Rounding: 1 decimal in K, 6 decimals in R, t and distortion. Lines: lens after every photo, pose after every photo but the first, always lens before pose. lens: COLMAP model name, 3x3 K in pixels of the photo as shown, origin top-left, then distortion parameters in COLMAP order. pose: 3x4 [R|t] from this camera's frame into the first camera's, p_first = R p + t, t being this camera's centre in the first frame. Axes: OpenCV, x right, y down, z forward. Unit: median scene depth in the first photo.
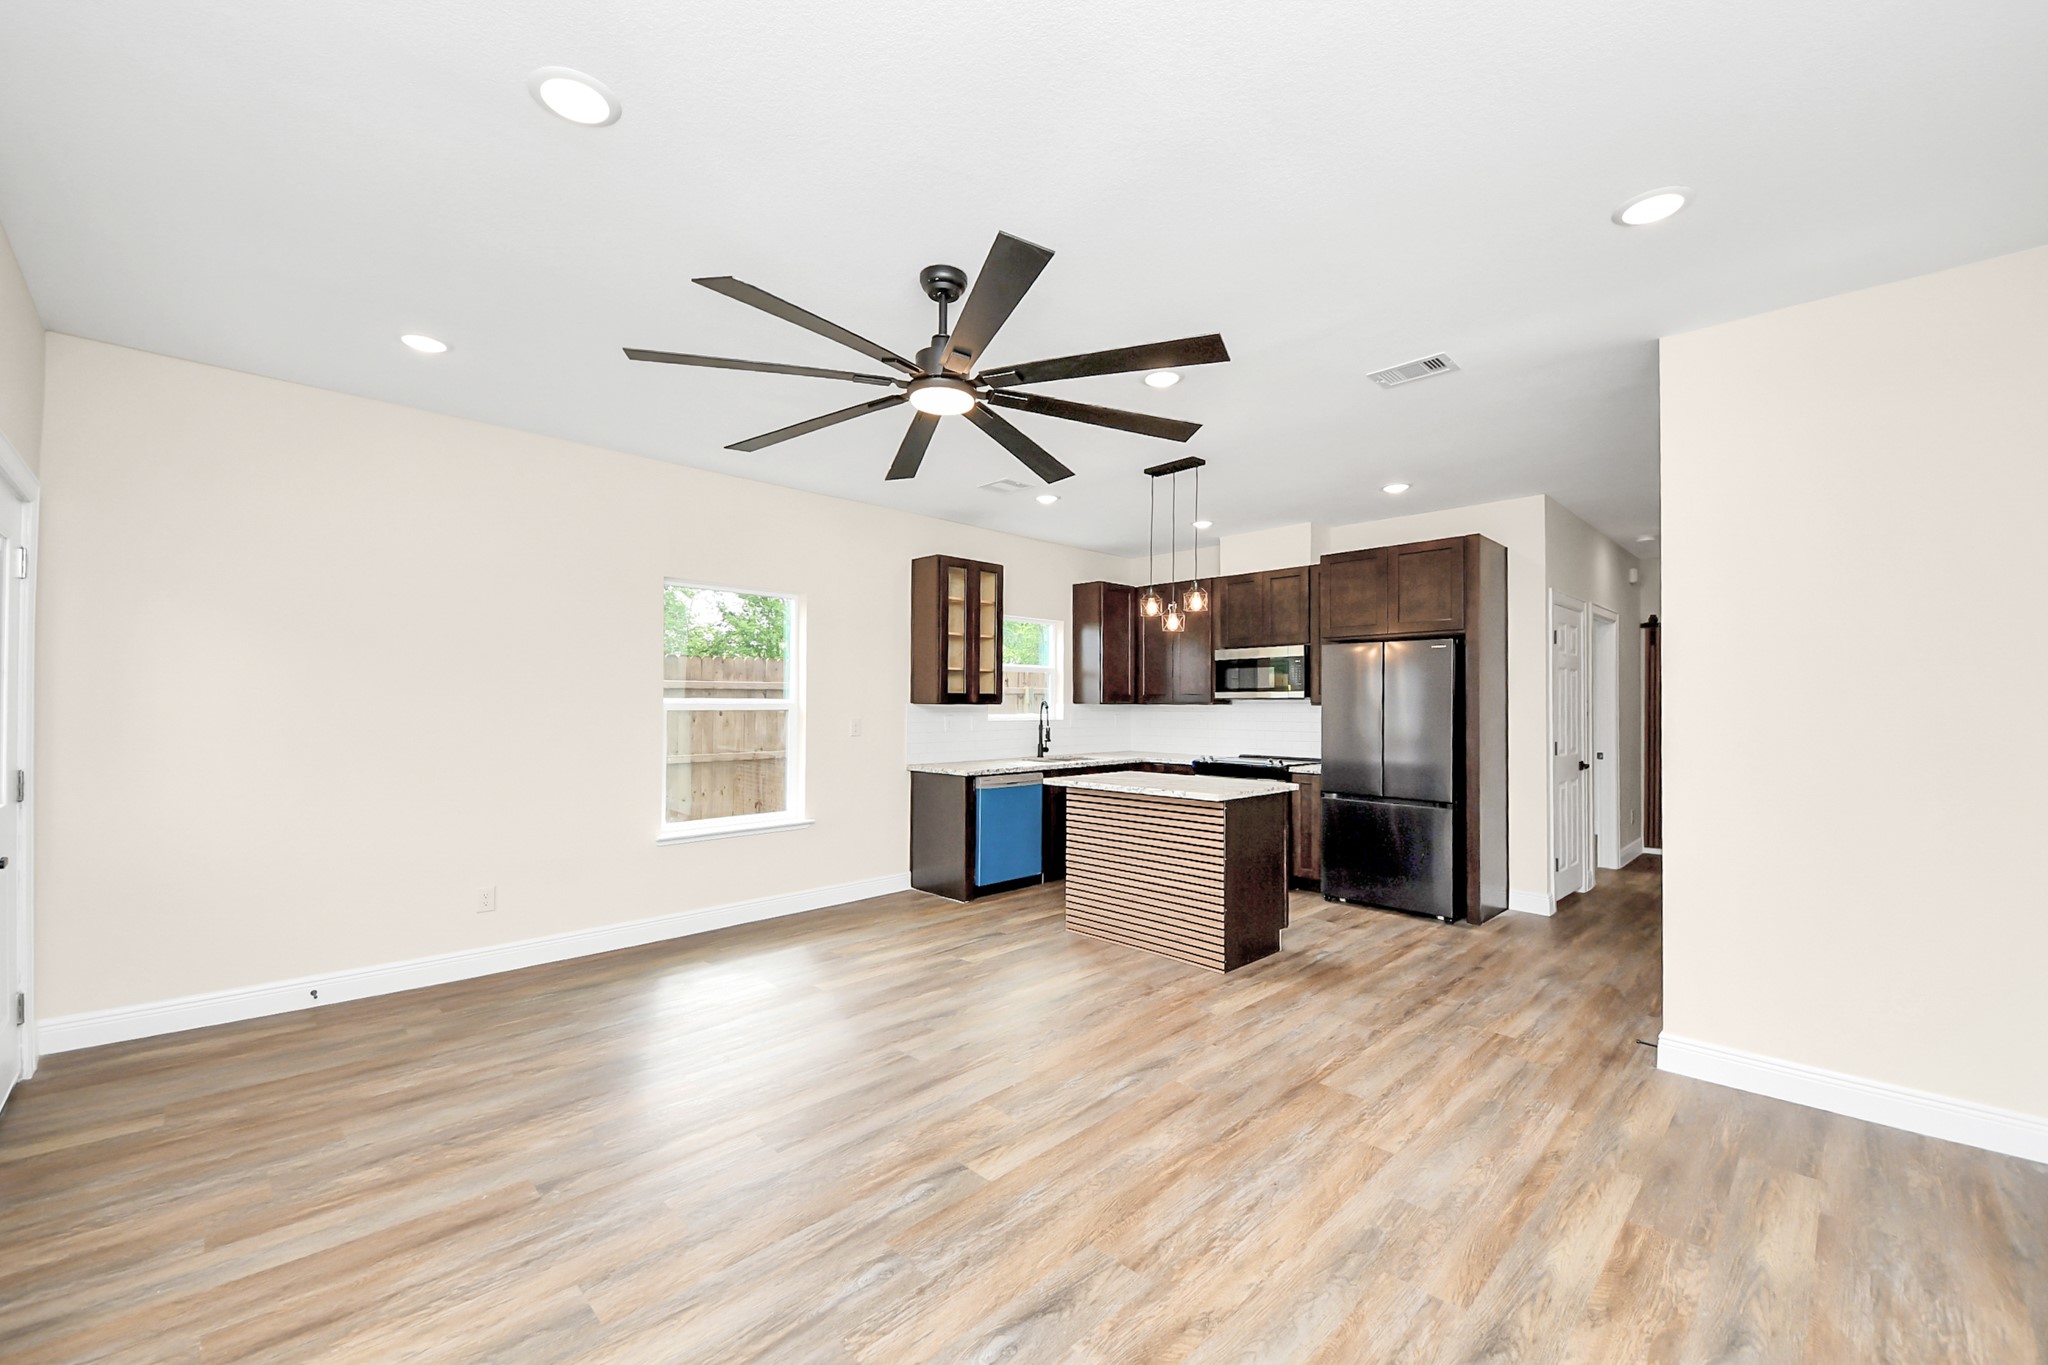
lens RADIAL K [[764.9, 0, 1017.4], [0, 764.9, 693.6], [0, 0, 1]] dist [0.001891, -0.000037]
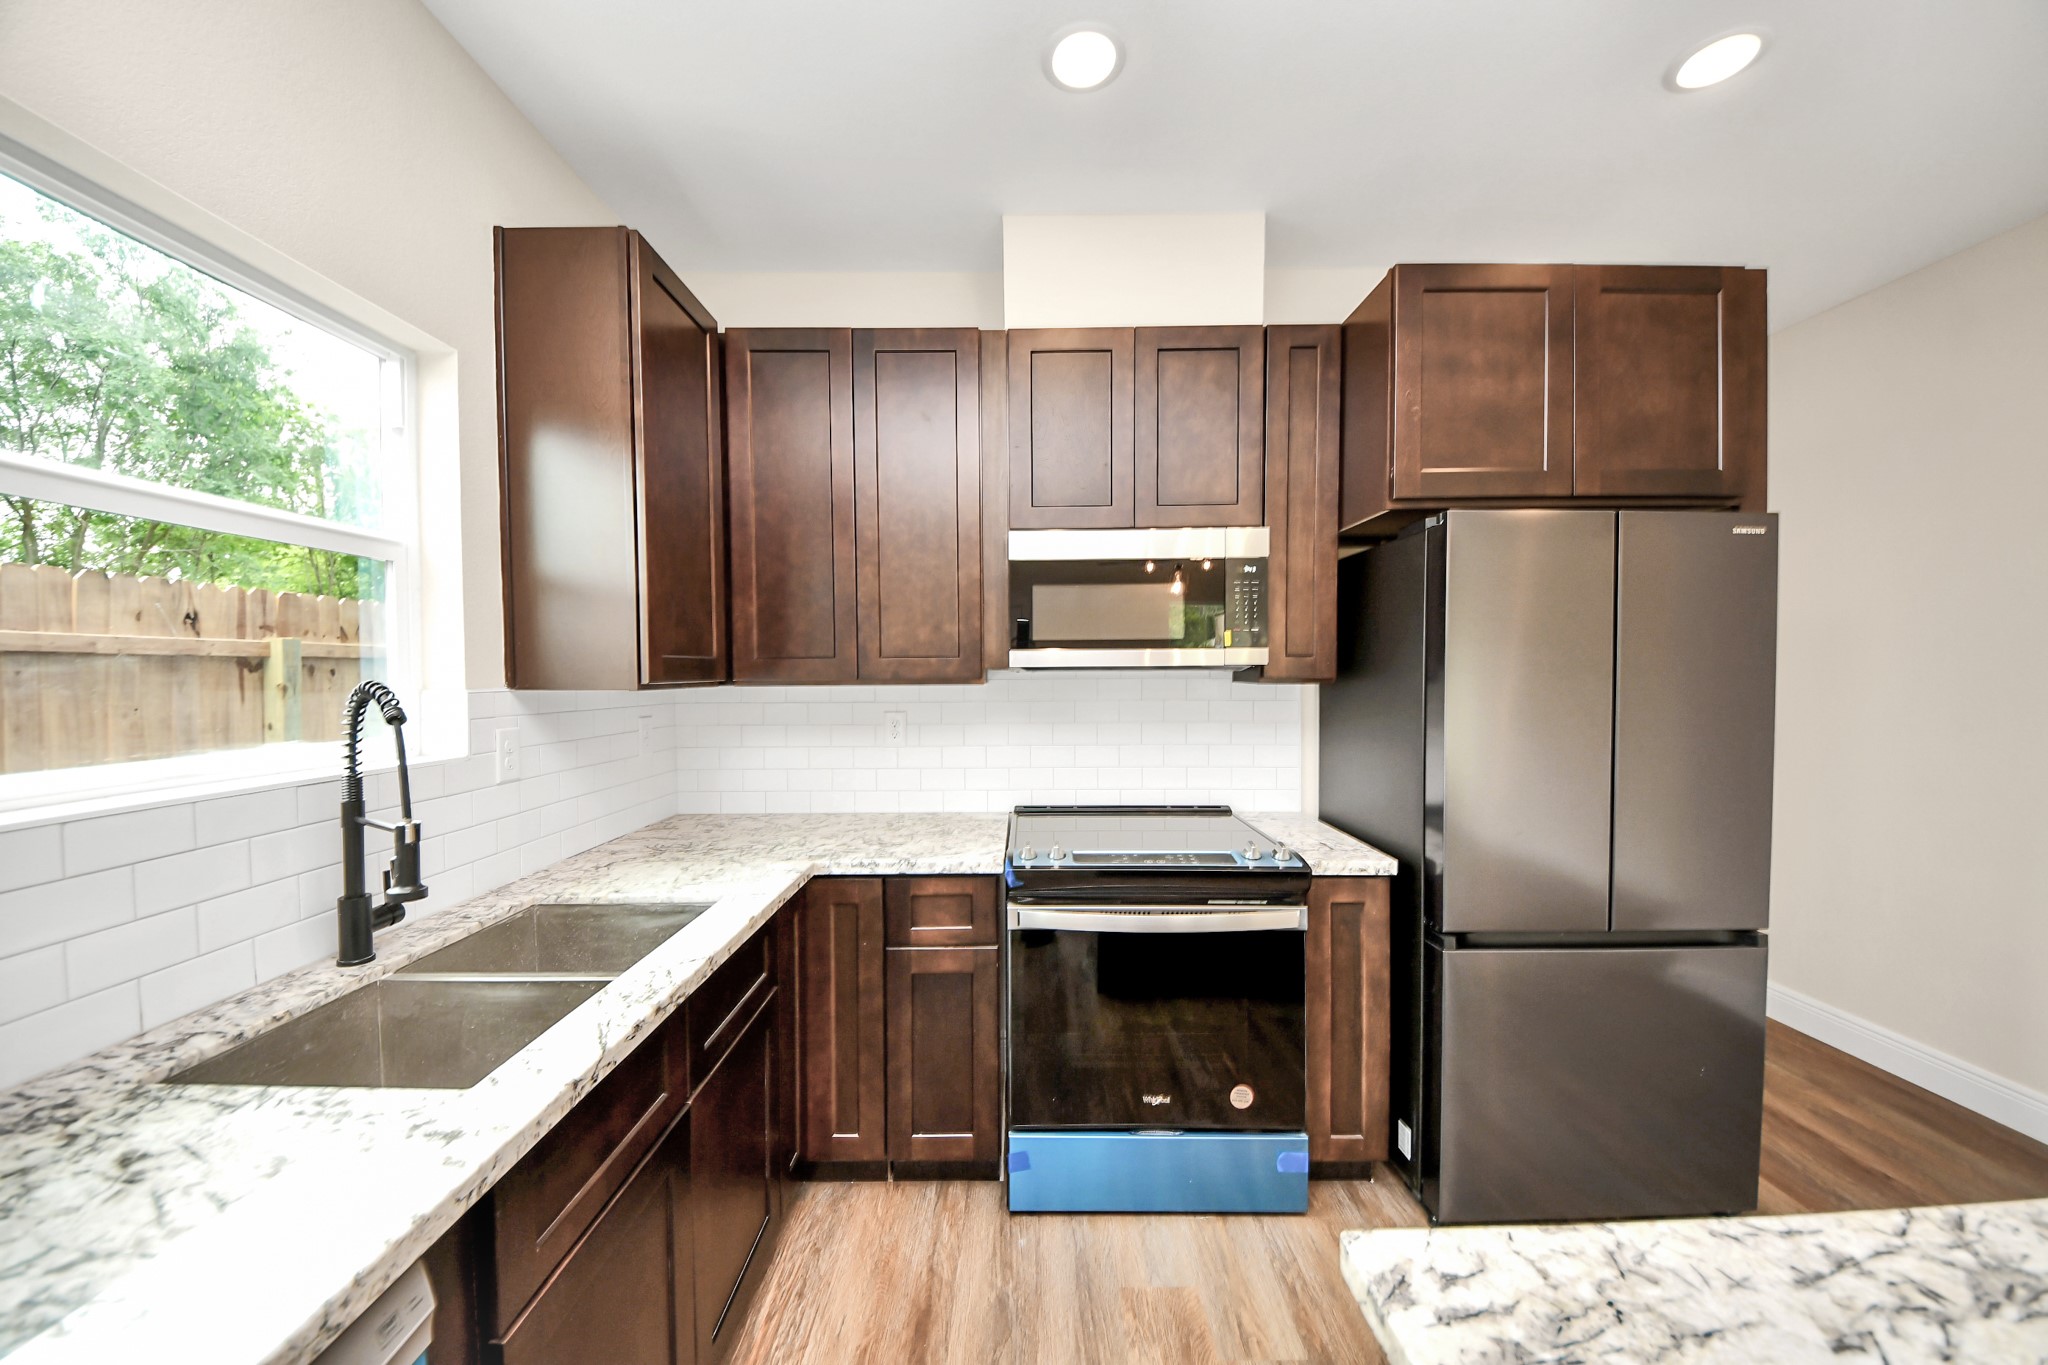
lens RADIAL K [[764.9, 0, 1017.4], [0, 764.9, 693.6], [0, 0, 1]] dist [0.001891, -0.000037]
pose [[0.721684, -0.028280, 0.691645, 0.018317], [-0.000062, 0.999162, 0.040919, 0.003138], [-0.692223, -0.029573, 0.721078, 0.745608]]
